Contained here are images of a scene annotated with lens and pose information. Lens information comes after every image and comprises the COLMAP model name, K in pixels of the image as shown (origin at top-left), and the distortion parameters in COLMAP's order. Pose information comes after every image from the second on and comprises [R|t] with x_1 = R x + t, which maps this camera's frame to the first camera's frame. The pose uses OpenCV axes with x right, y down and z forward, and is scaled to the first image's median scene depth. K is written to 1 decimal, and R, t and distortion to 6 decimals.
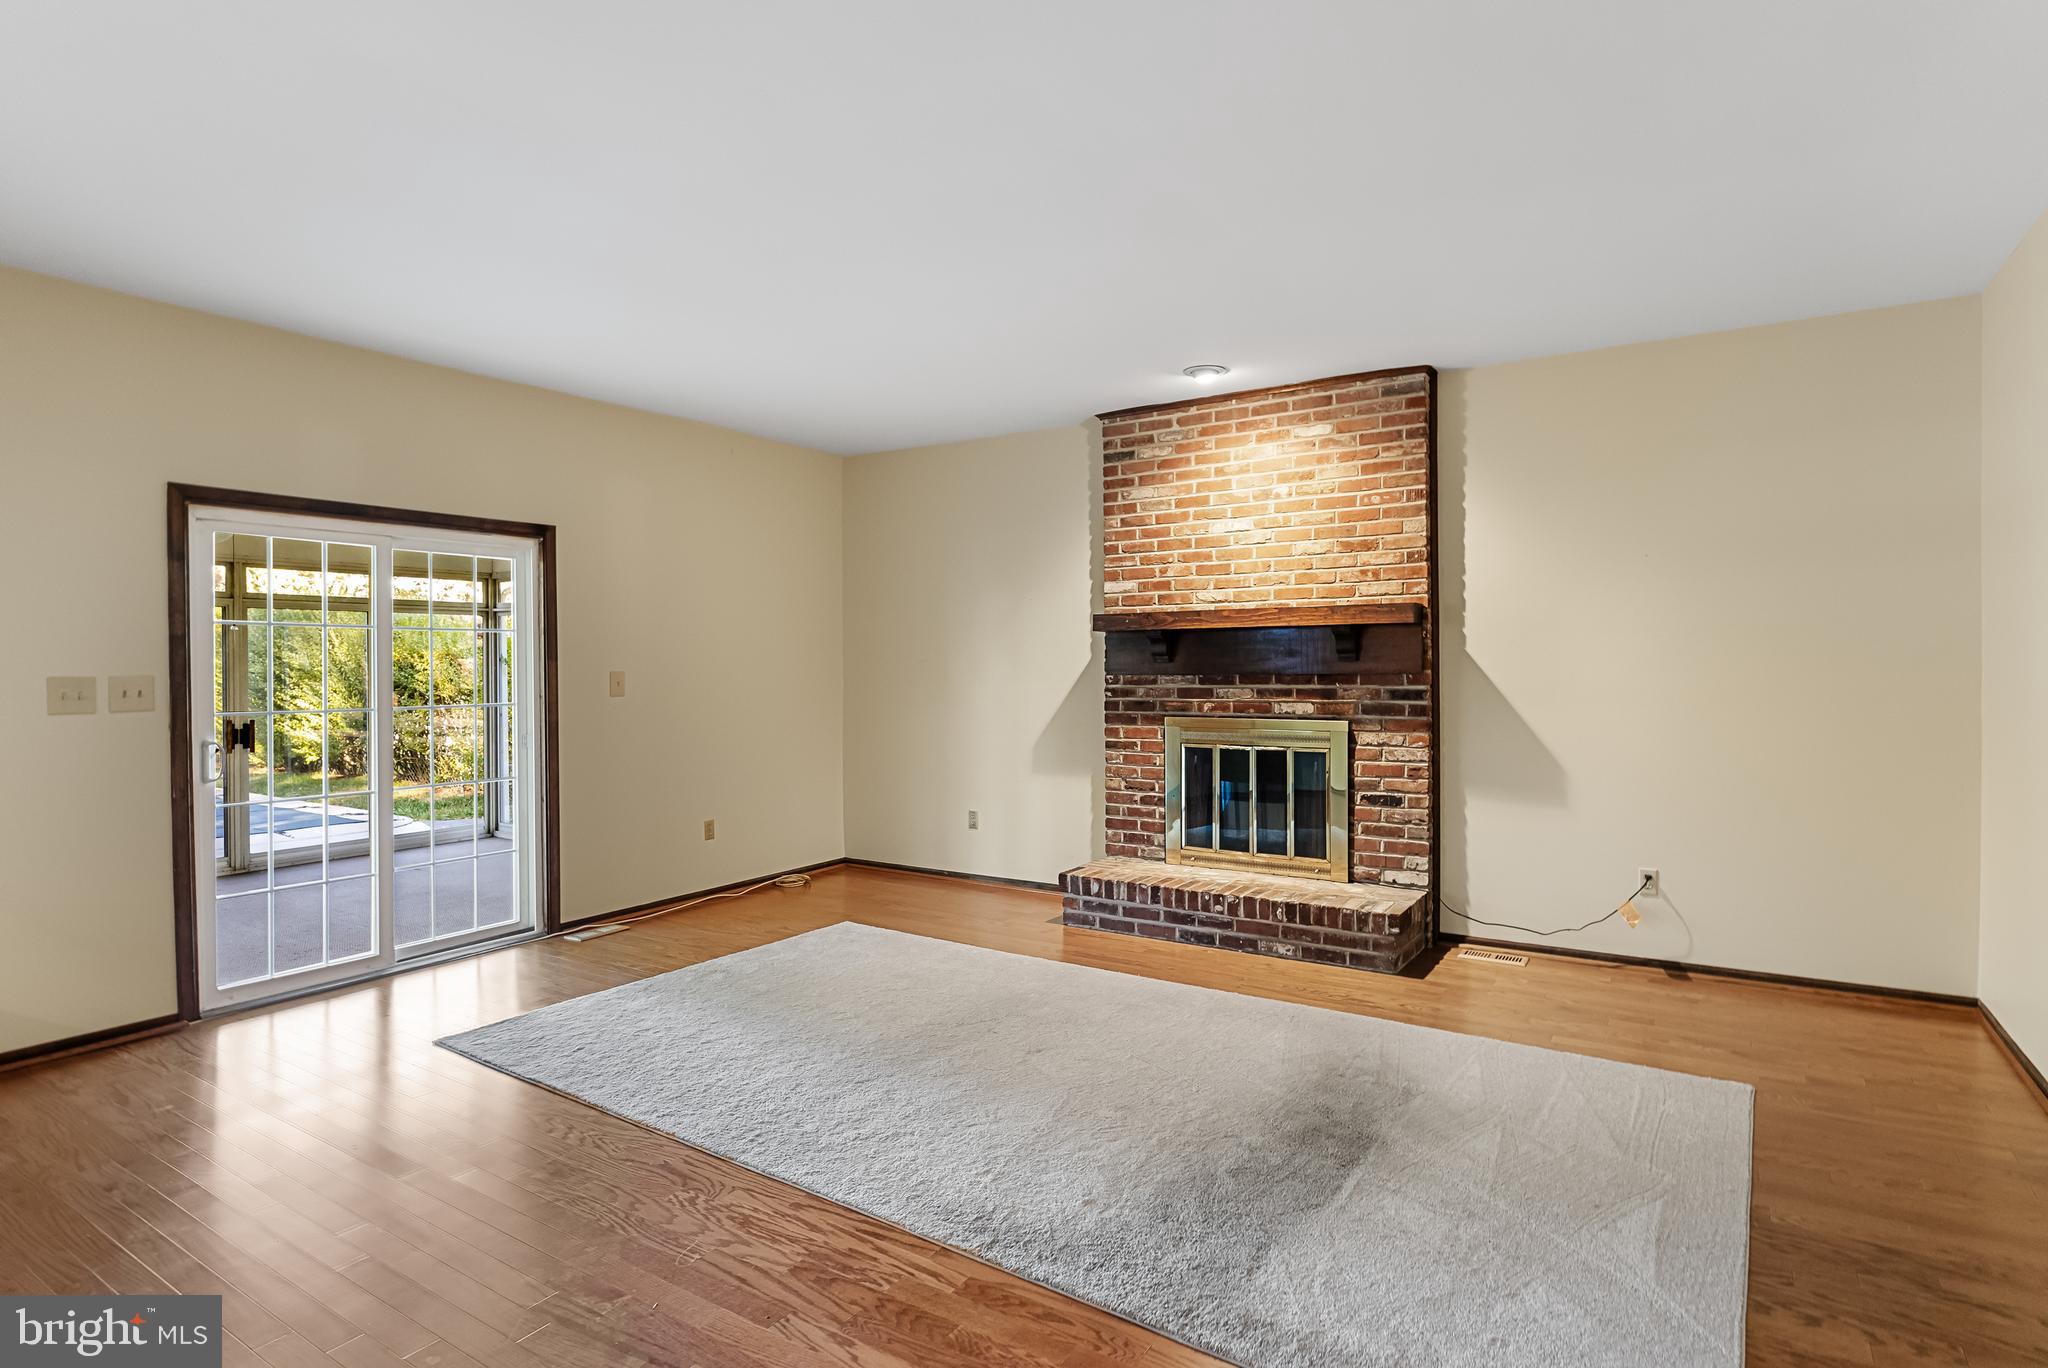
lens RADIAL K [[1087.3, 0, 1022.0], [0, 1087.3, 676.4], [0, 0, 1]] dist [-0.001546, -0.000178]
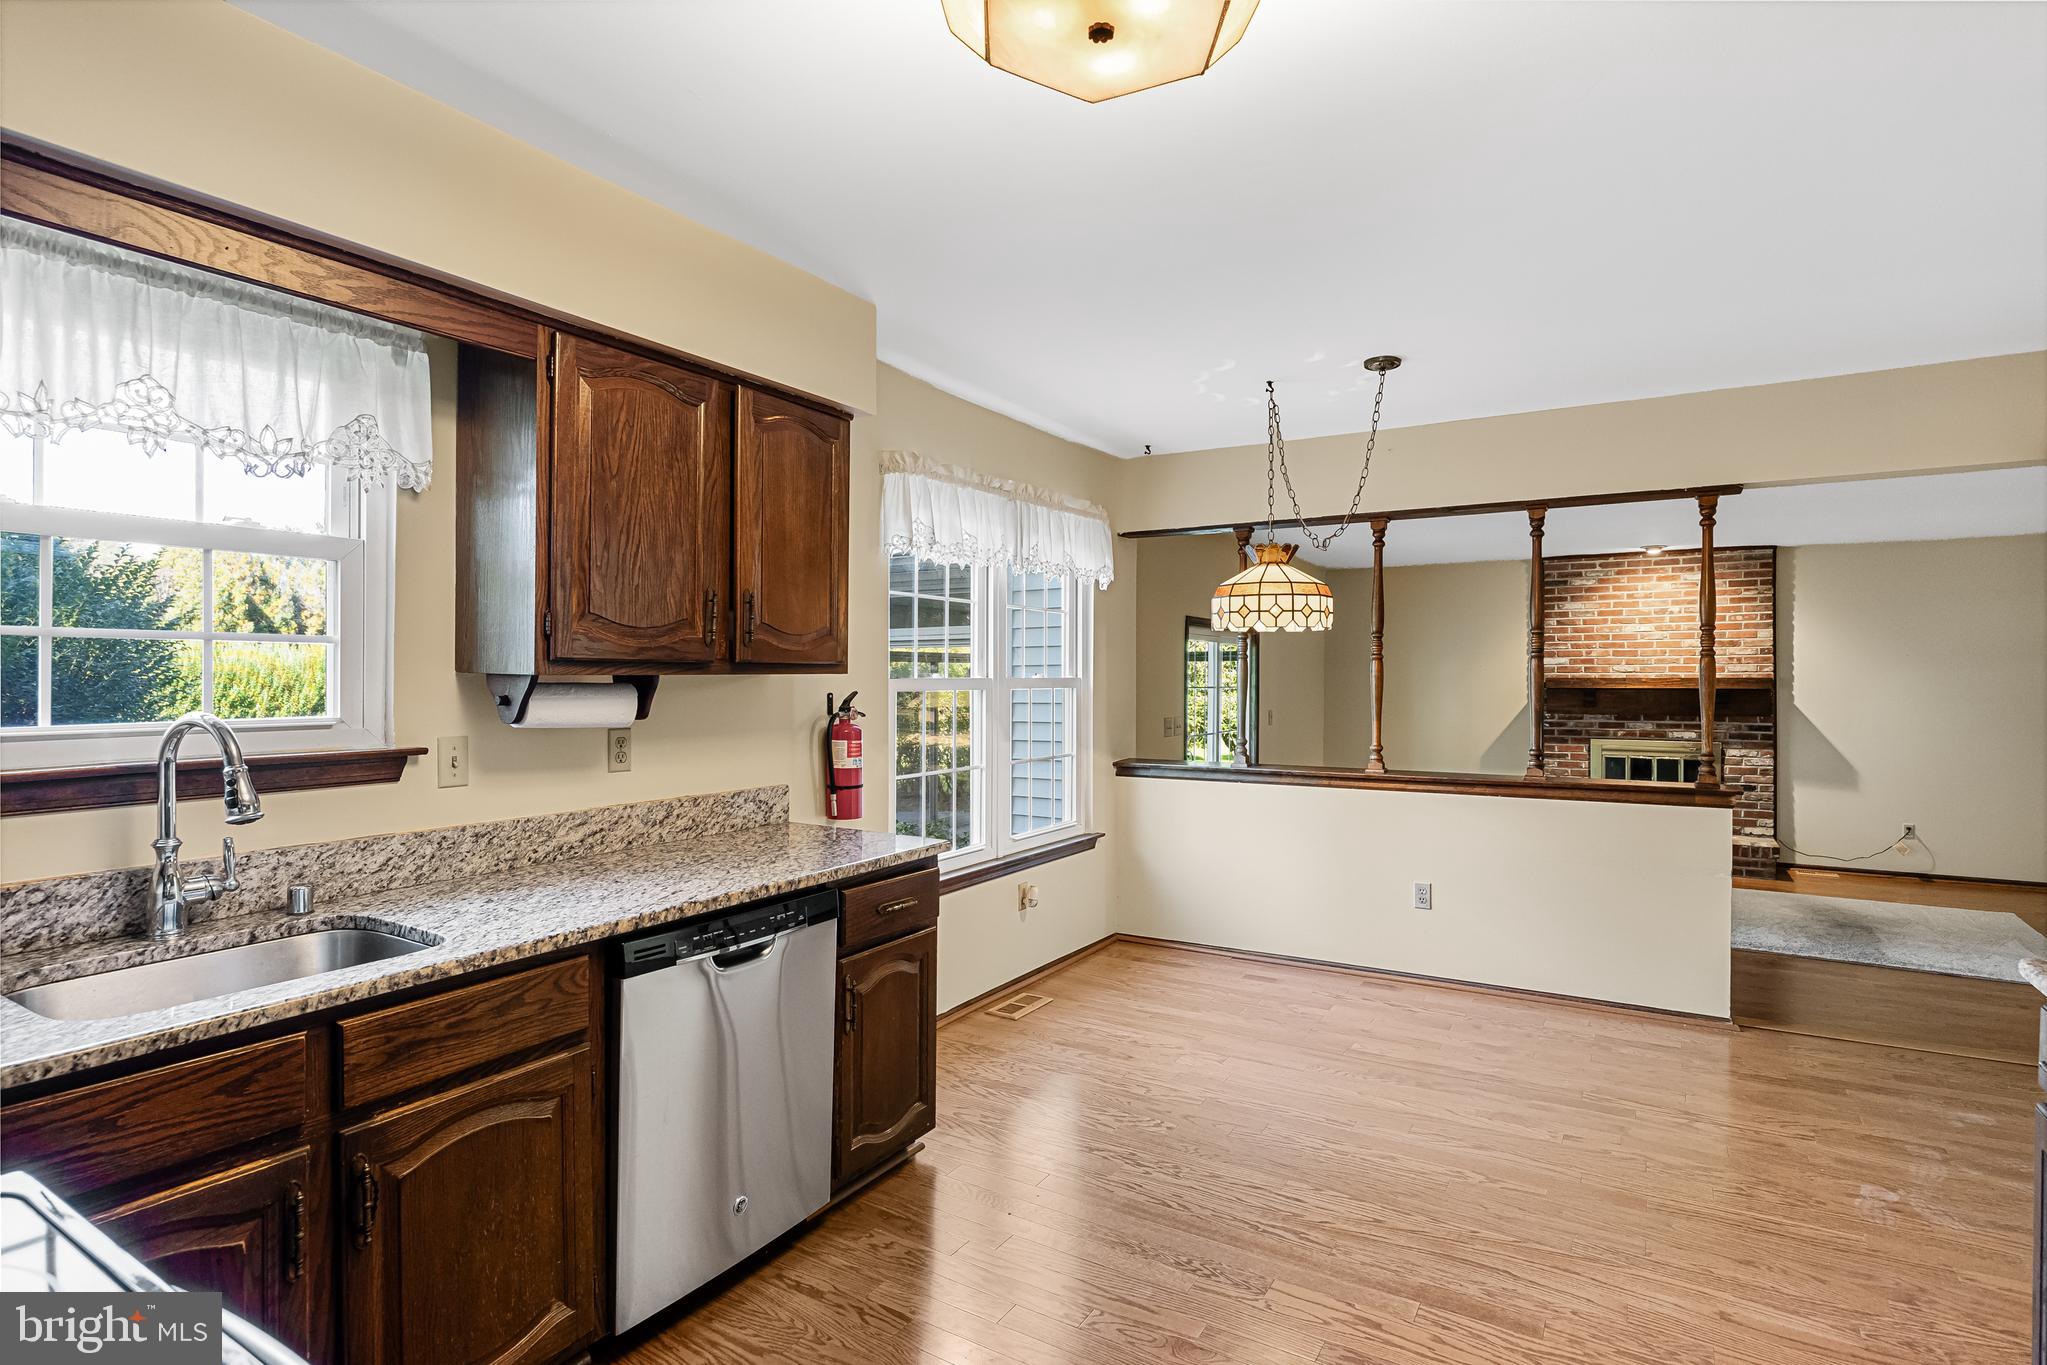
lens RADIAL K [[1044.4, 0, 1021.0], [0, 1044.4, 685.3], [0, 0, 1]] dist [0.000641, 0.000253]
pose [[0.999450, 0.012688, 0.030641, -0.841087], [-0.012351, 0.999862, -0.011139, -0.018167], [-0.030778, 0.010755, 0.999468, -0.625318]]
